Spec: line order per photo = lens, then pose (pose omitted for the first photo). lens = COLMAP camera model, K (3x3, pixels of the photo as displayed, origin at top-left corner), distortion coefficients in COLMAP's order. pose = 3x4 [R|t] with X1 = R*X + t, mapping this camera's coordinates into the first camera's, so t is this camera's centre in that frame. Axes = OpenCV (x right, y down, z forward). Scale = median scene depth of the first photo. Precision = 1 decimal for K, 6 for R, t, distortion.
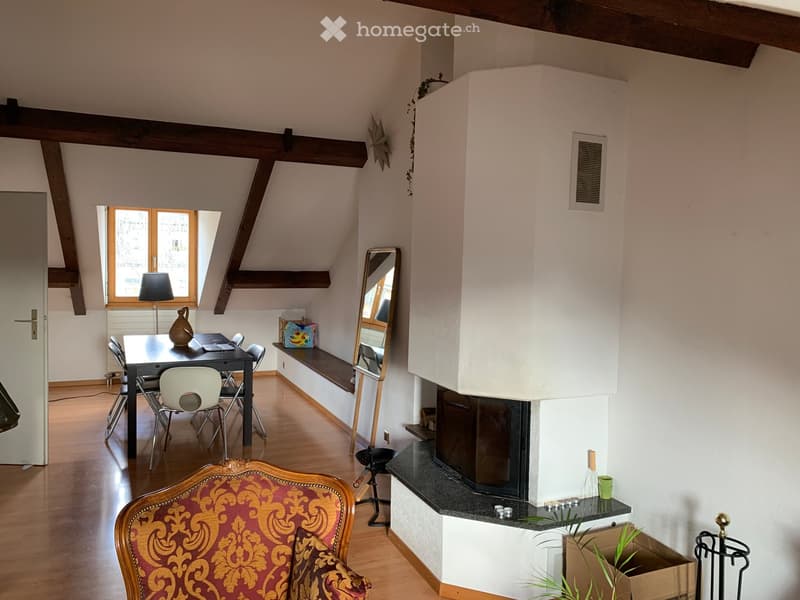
lens RADIAL K [[611.9, 0, 383.3], [0, 611.9, 289.8], [0, 0, 1]] dist [0.048833, -0.044307]
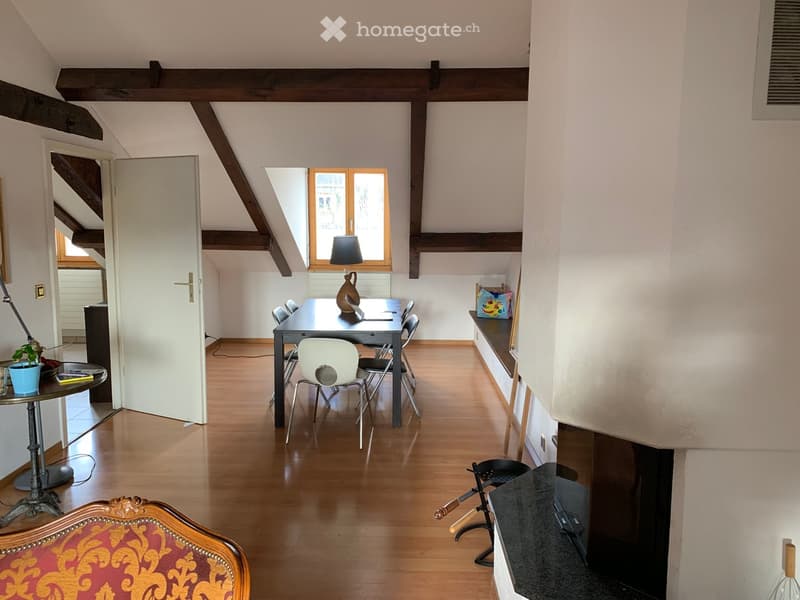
lens RADIAL K [[611.9, 0, 383.3], [0, 611.9, 289.8], [0, 0, 1]] dist [0.048833, -0.044307]
pose [[0.914161, 0.029305, -0.404291, 0.133320], [-0.003712, 0.997947, 0.063943, -0.006182], [0.405335, -0.056954, 0.912392, 0.201607]]
